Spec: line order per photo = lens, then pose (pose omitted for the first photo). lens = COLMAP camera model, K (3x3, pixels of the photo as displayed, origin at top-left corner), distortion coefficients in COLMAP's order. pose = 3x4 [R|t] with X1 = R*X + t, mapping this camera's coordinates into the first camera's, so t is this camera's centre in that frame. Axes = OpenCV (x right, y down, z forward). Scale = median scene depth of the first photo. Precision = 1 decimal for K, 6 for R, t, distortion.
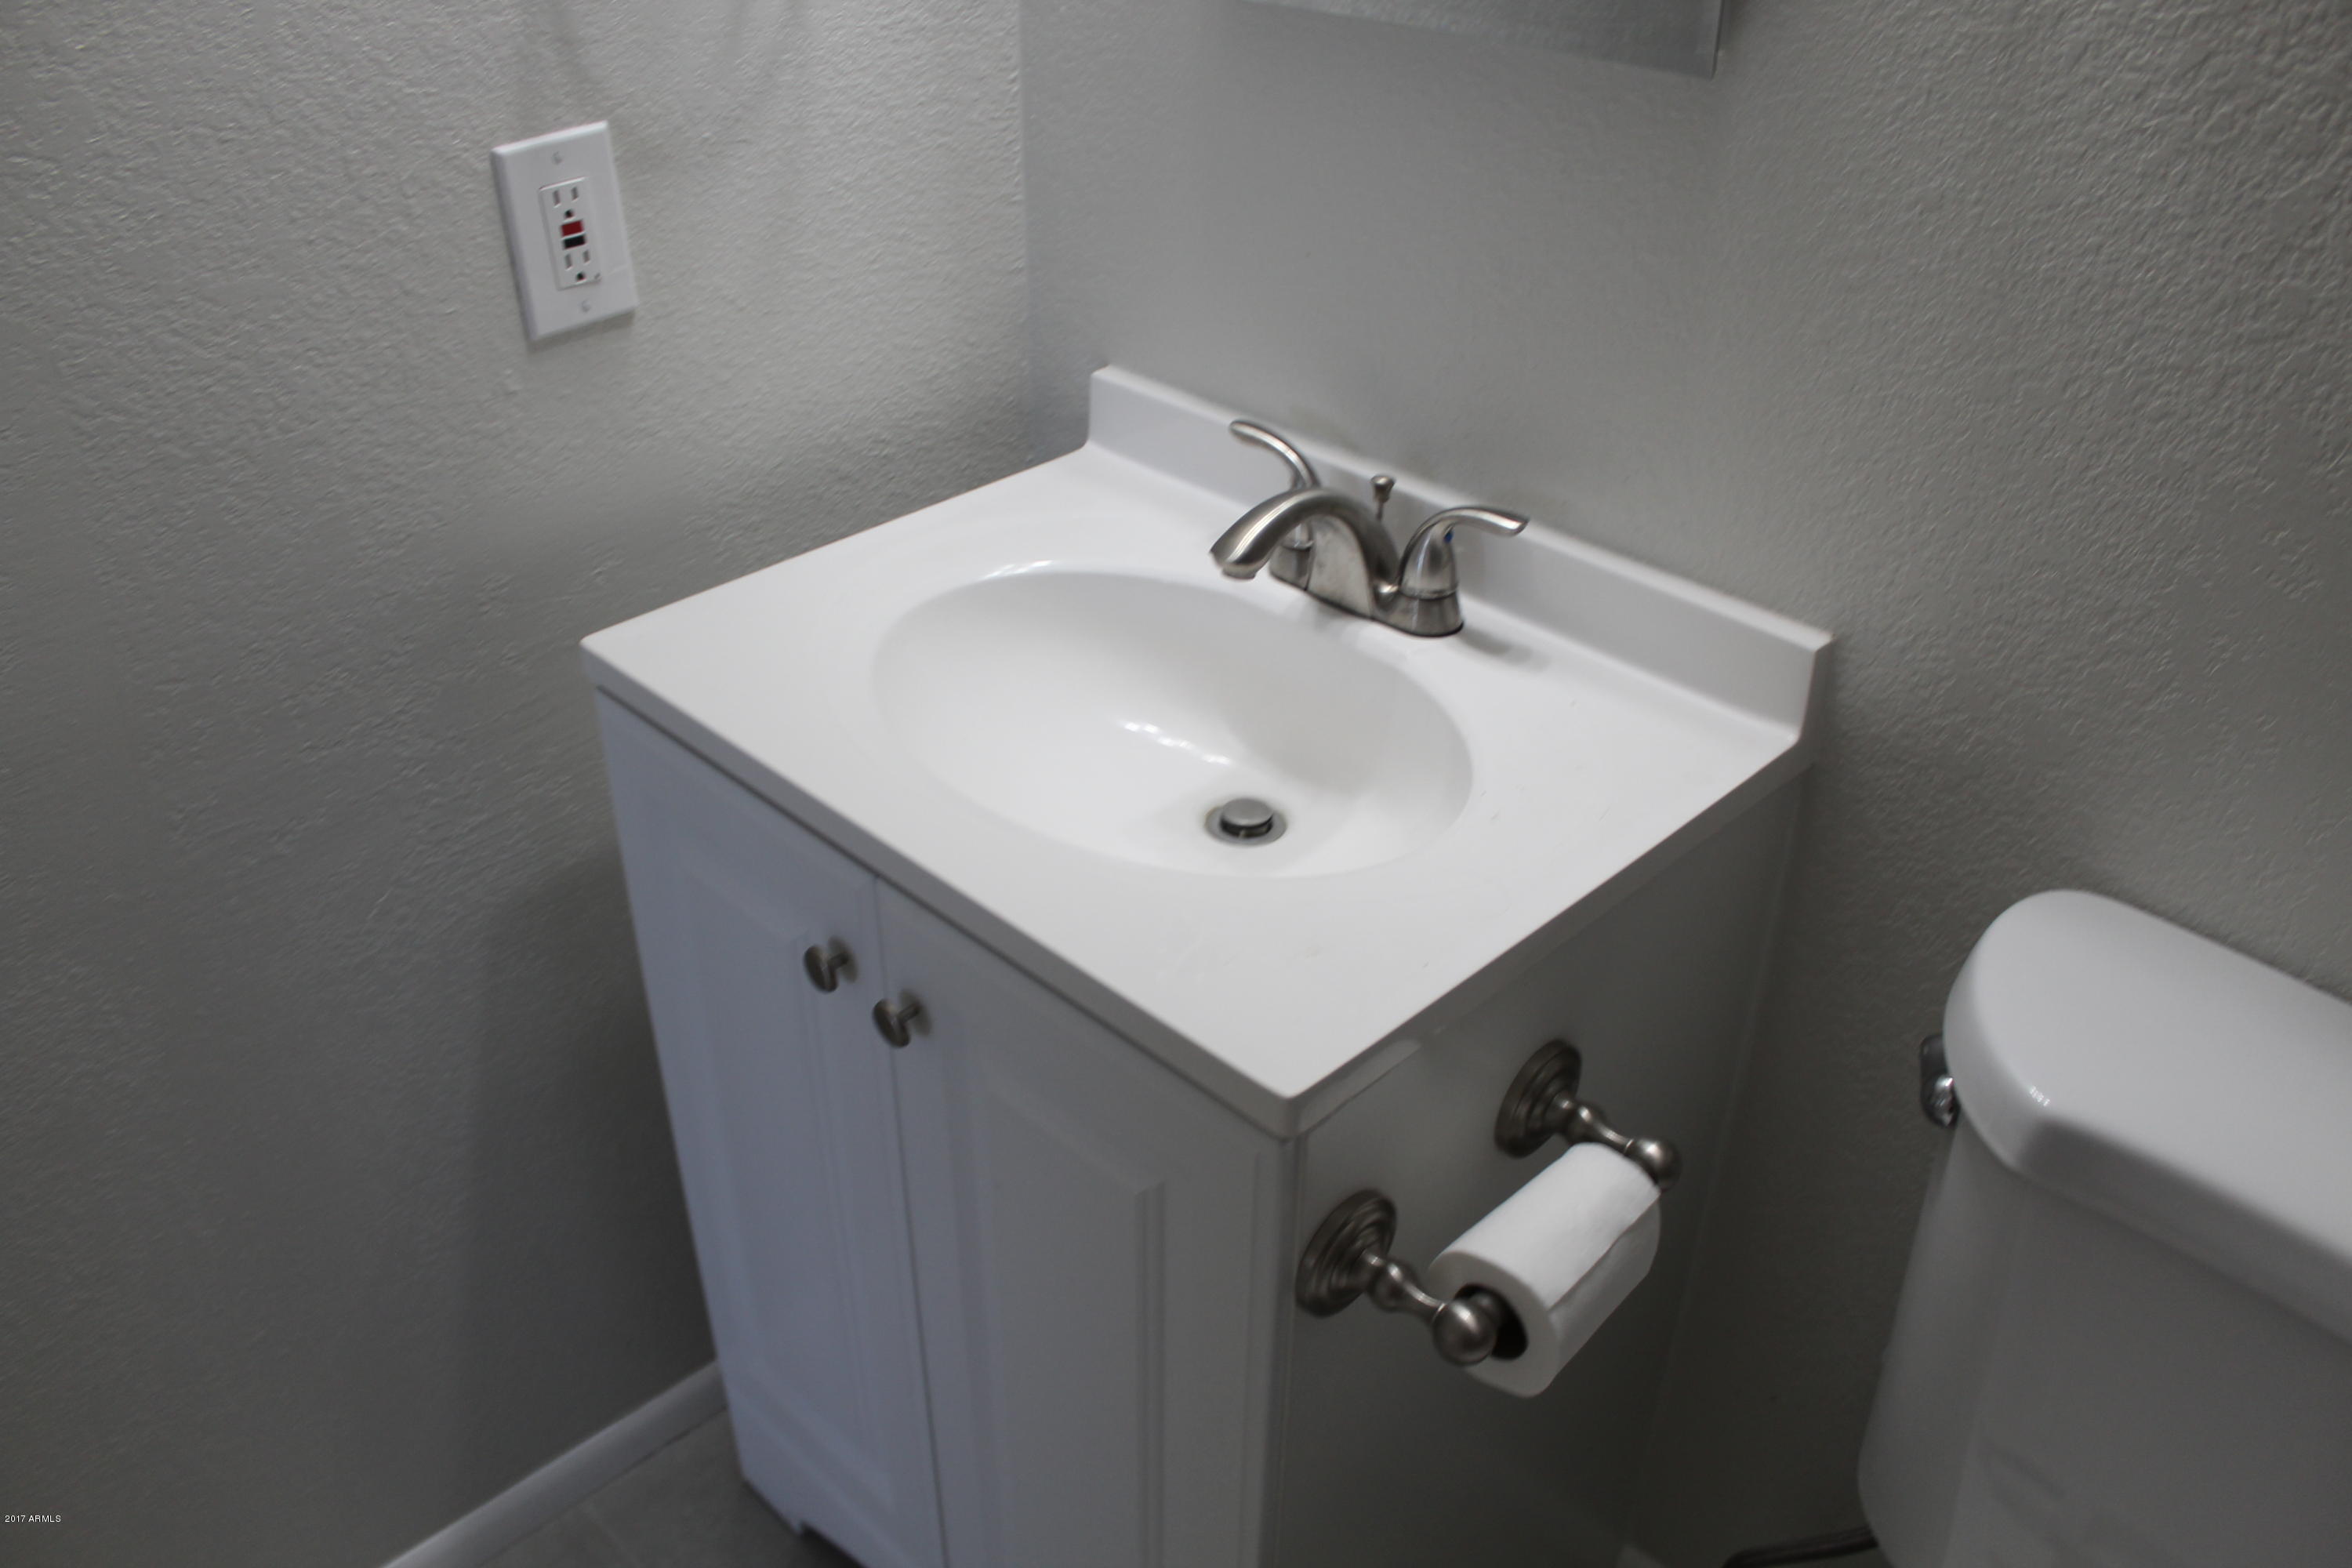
lens RADIAL K [[1989.1, 0, 1166.3], [0, 1989.1, 803.0], [0, 0, 1]] dist [-0.165142, 0.156570]
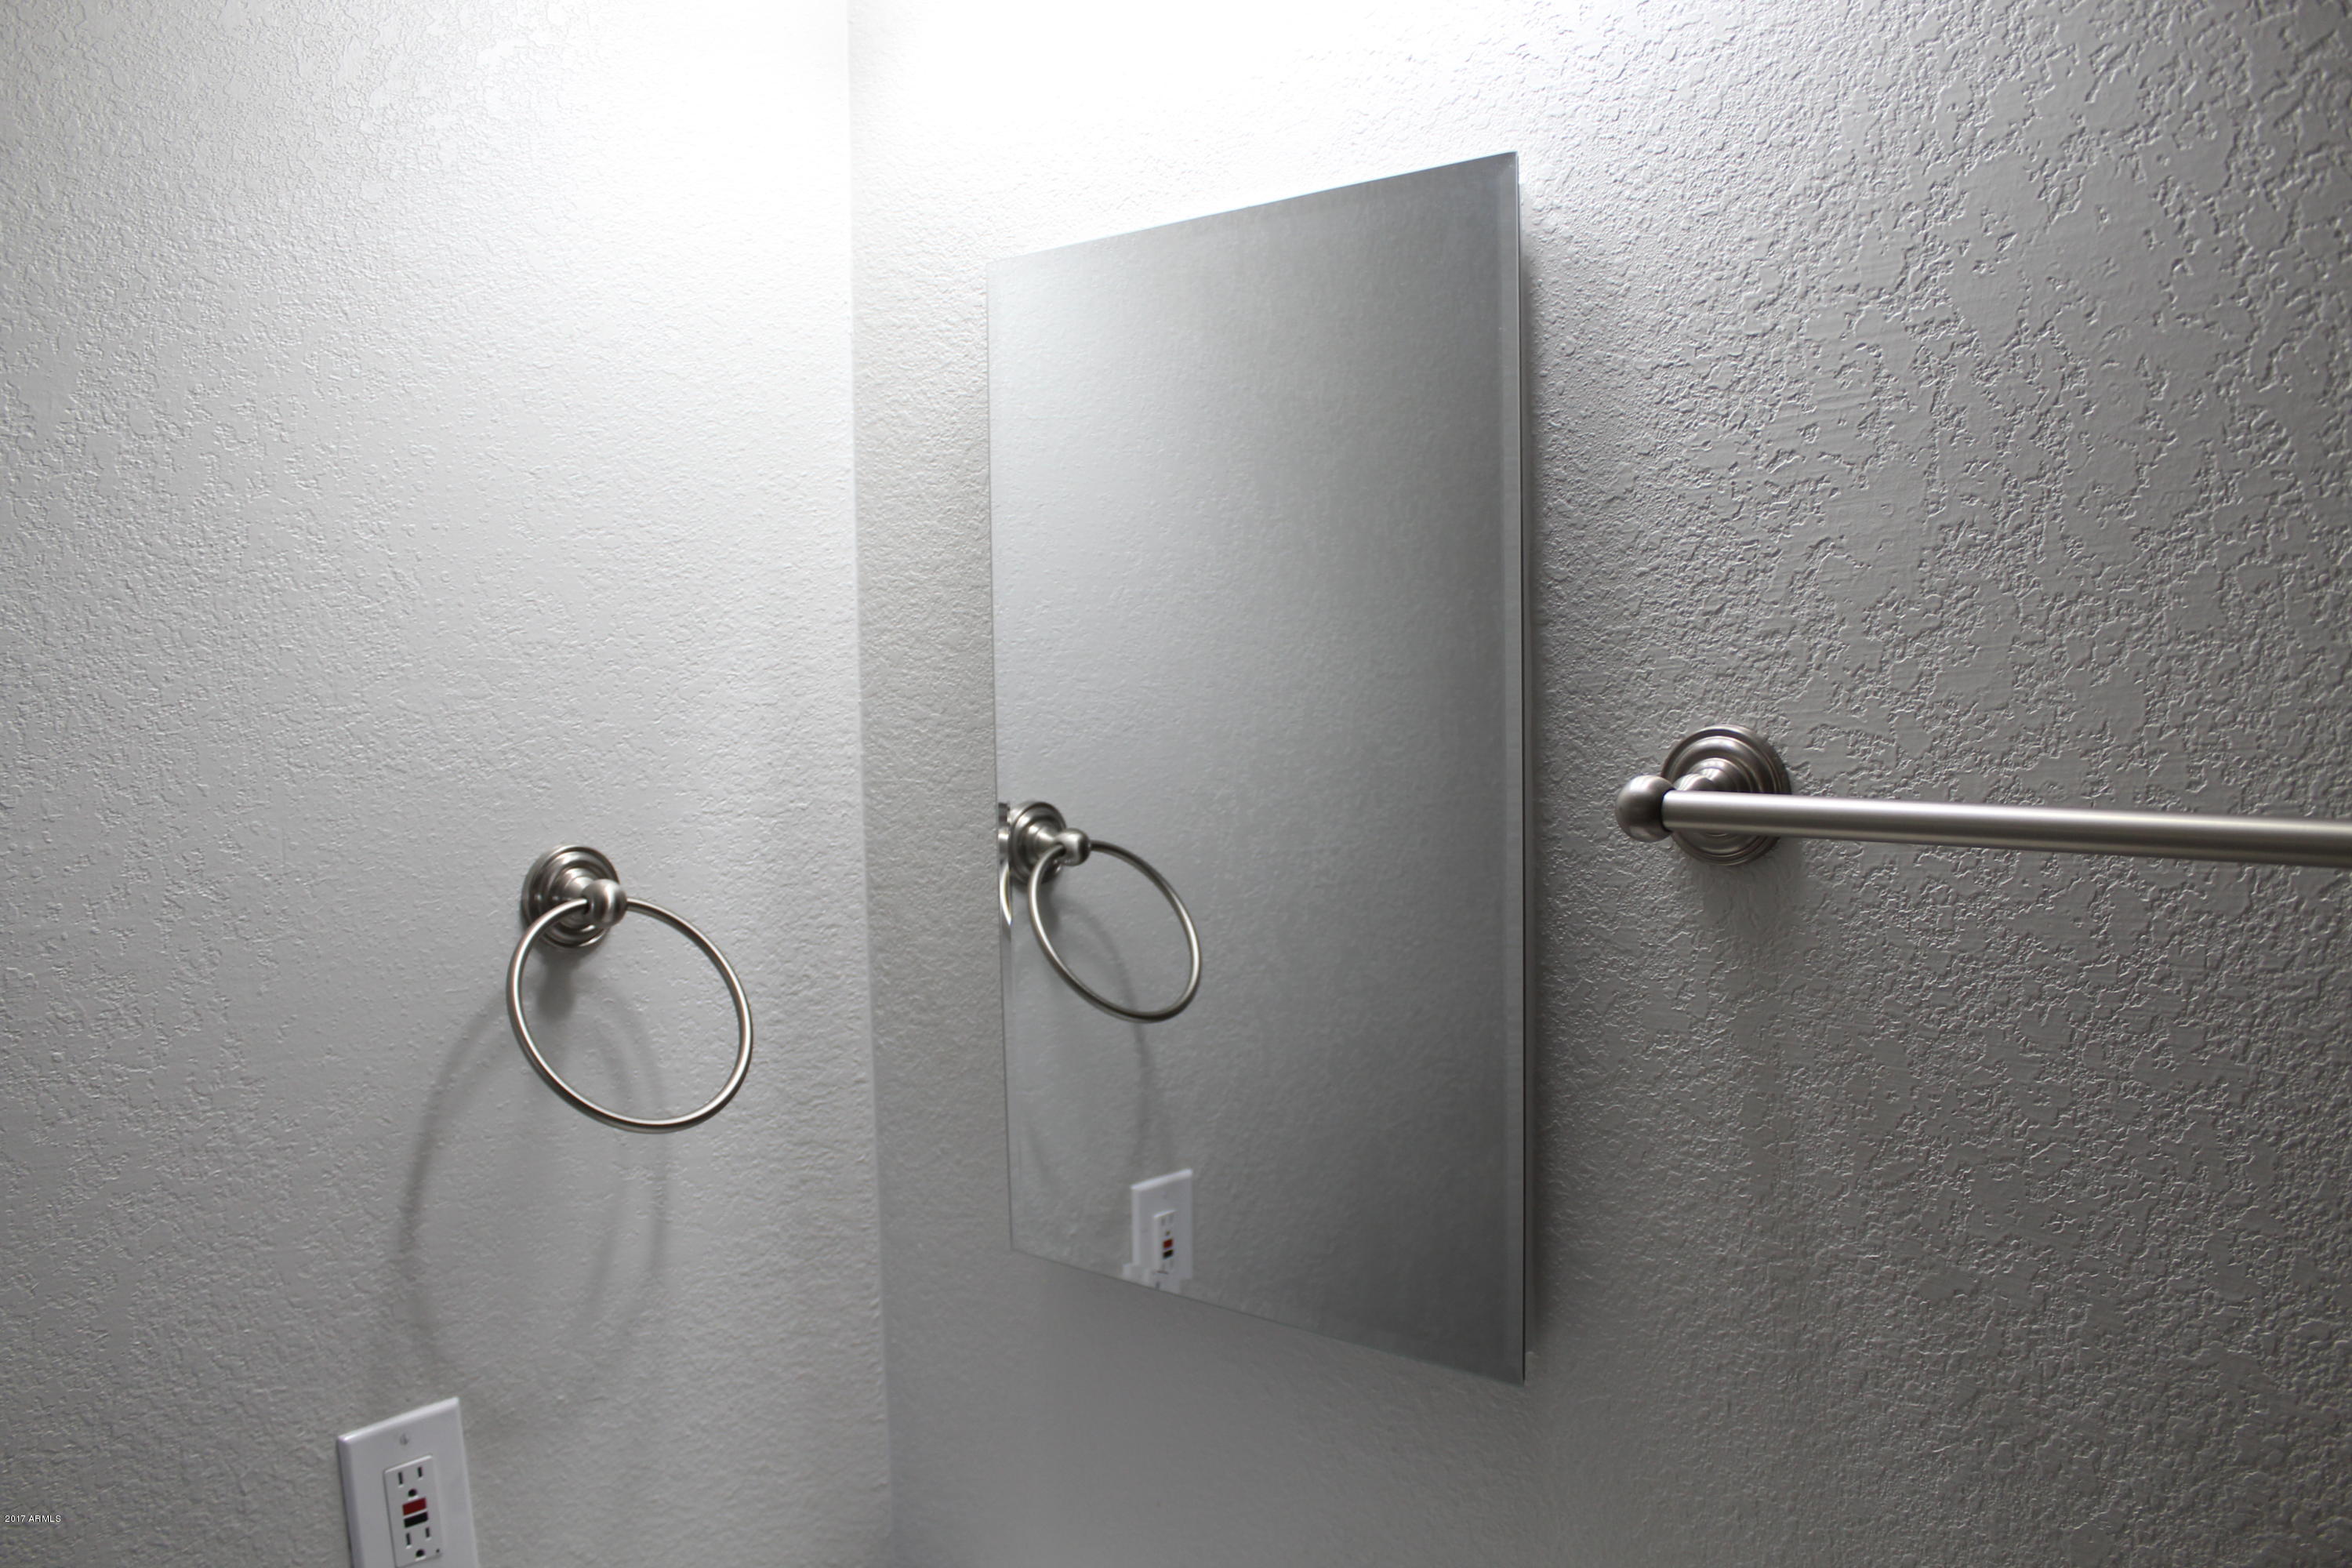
lens RADIAL K [[1989.1, 0, 1158.7], [0, 1989.1, 800.3], [0, 0, 1]] dist [-0.165142, 0.156570]
pose [[0.999207, -0.024407, 0.031449, 0.058682], [0.036206, 0.885605, -0.463027, -0.160973], [-0.016551, 0.463798, 0.885786, -0.053612]]
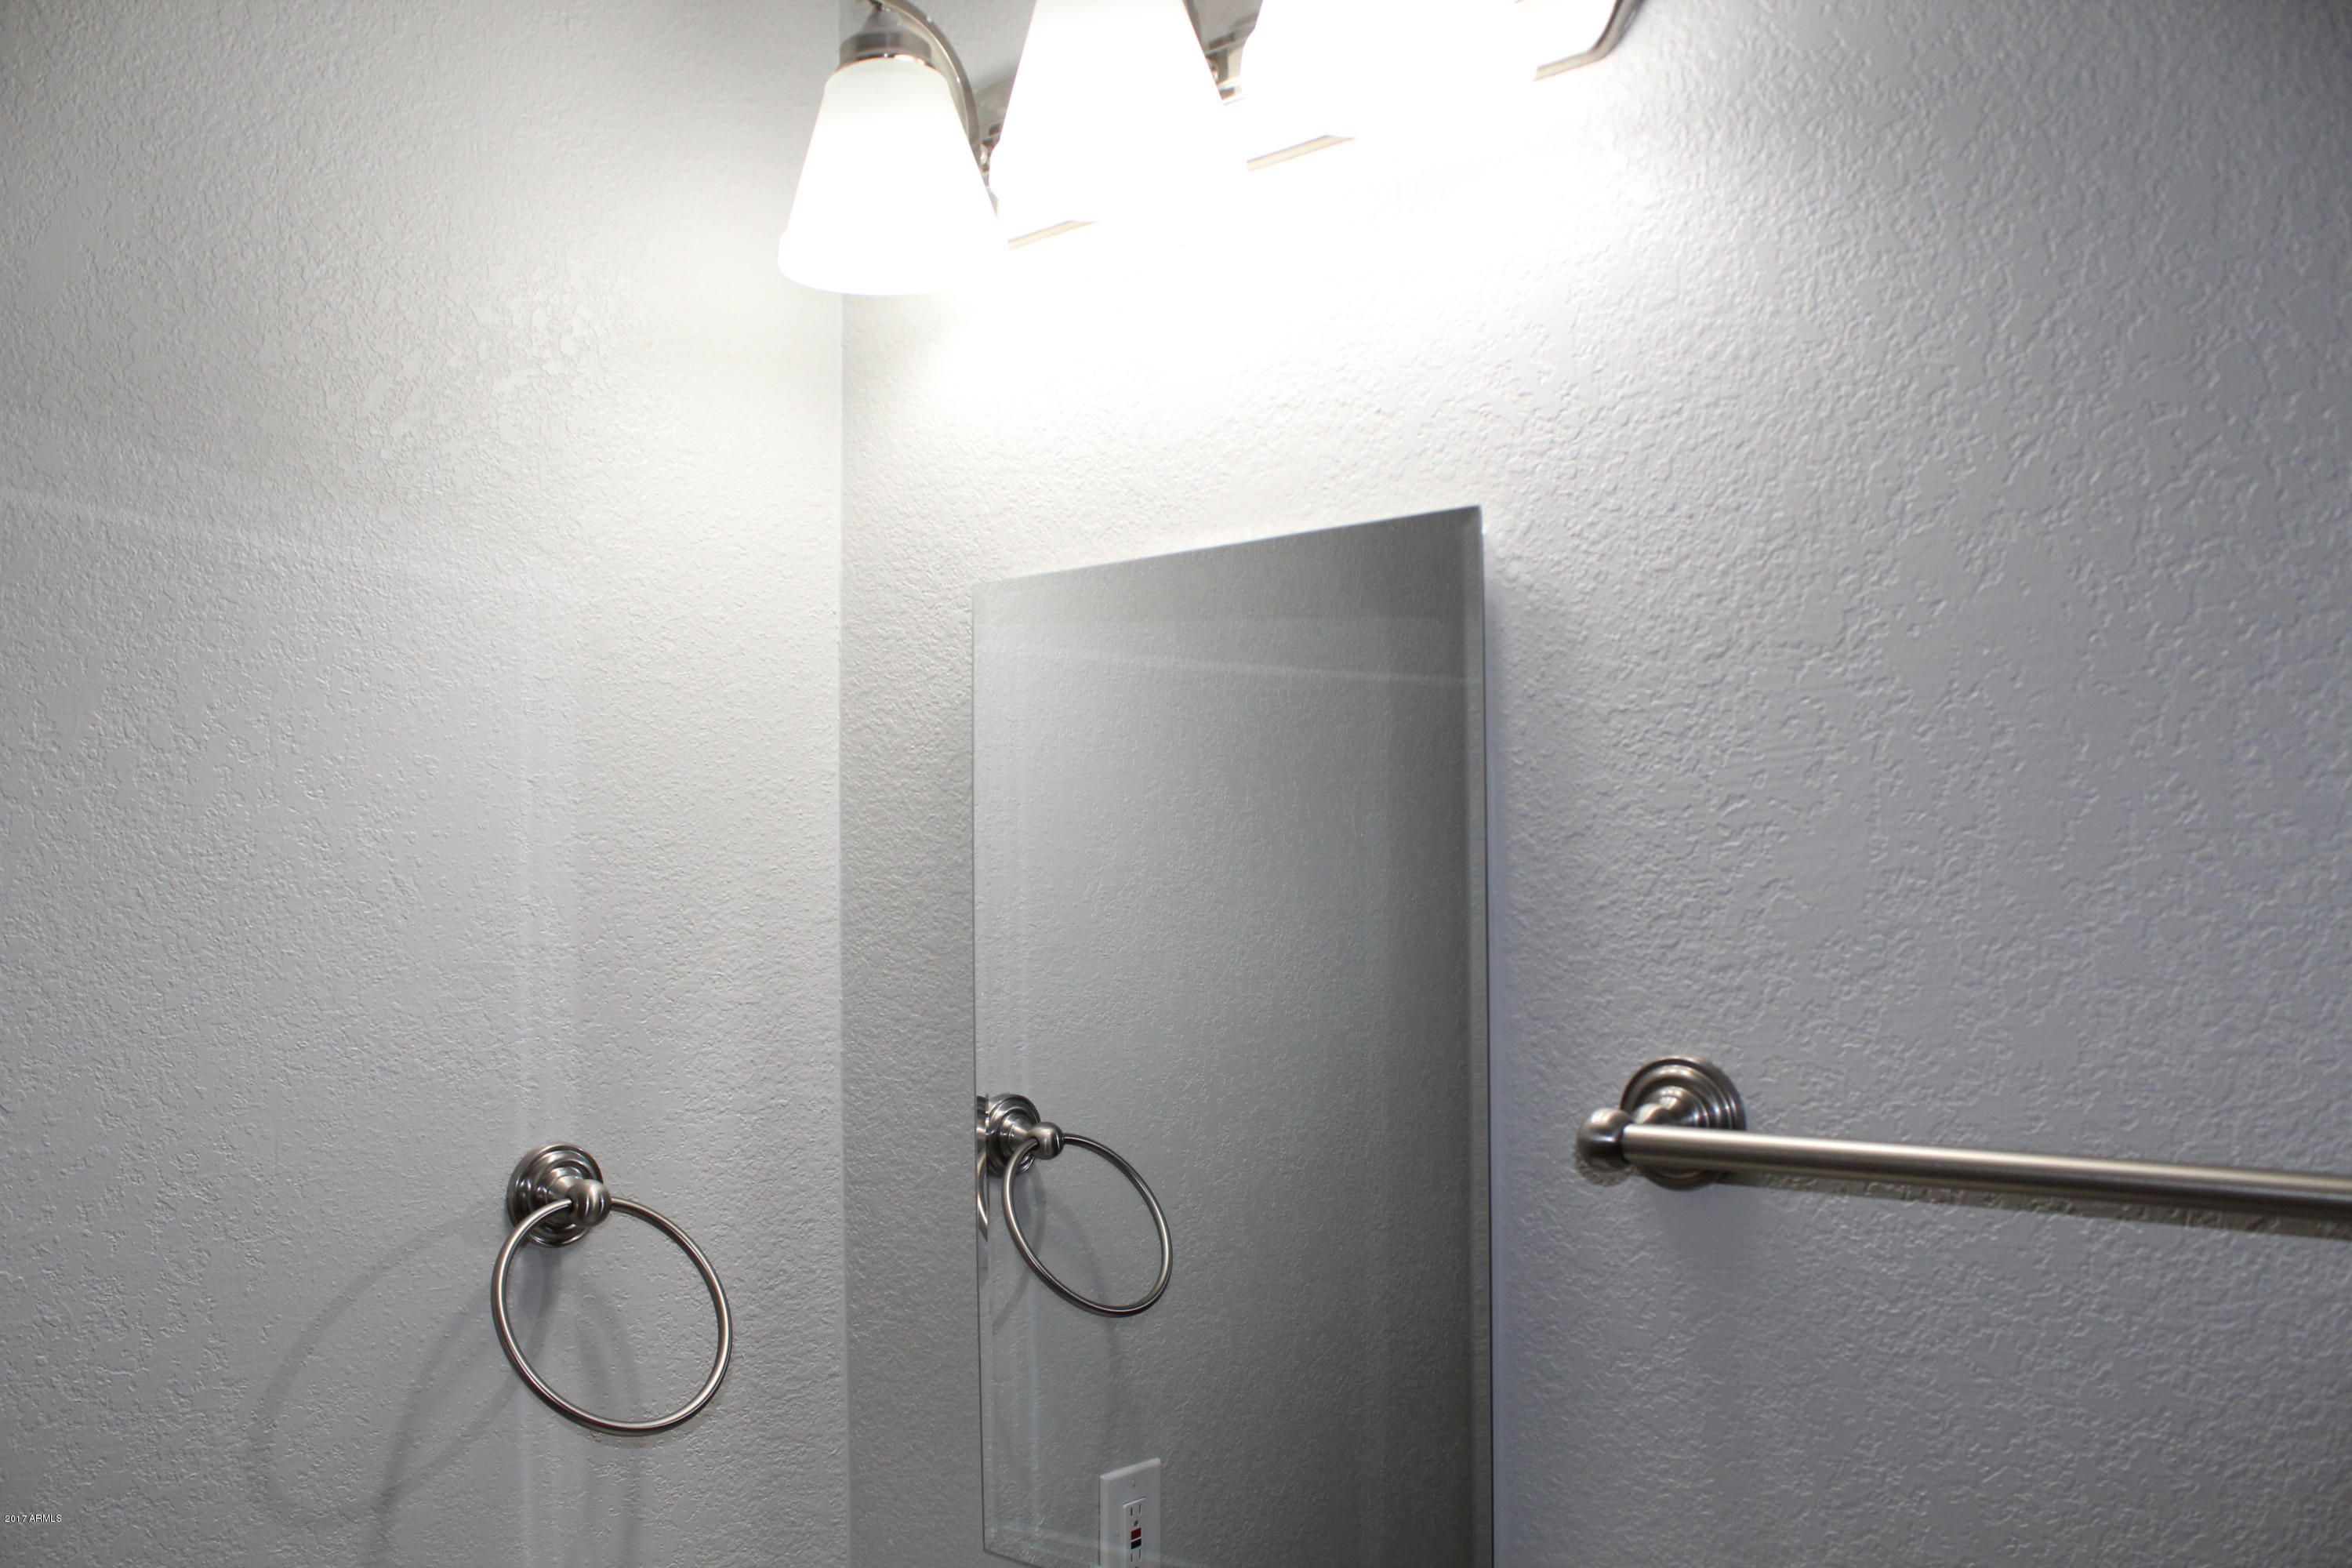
lens RADIAL K [[1989.1, 0, 1162.8], [0, 1989.1, 817.7], [0, 0, 1]] dist [-0.165142, 0.156570]
pose [[0.998498, -0.011647, 0.053536, 0.051007], [0.039847, 0.825025, -0.563690, -0.171867], [-0.037603, 0.564977, 0.824249, -0.101693]]
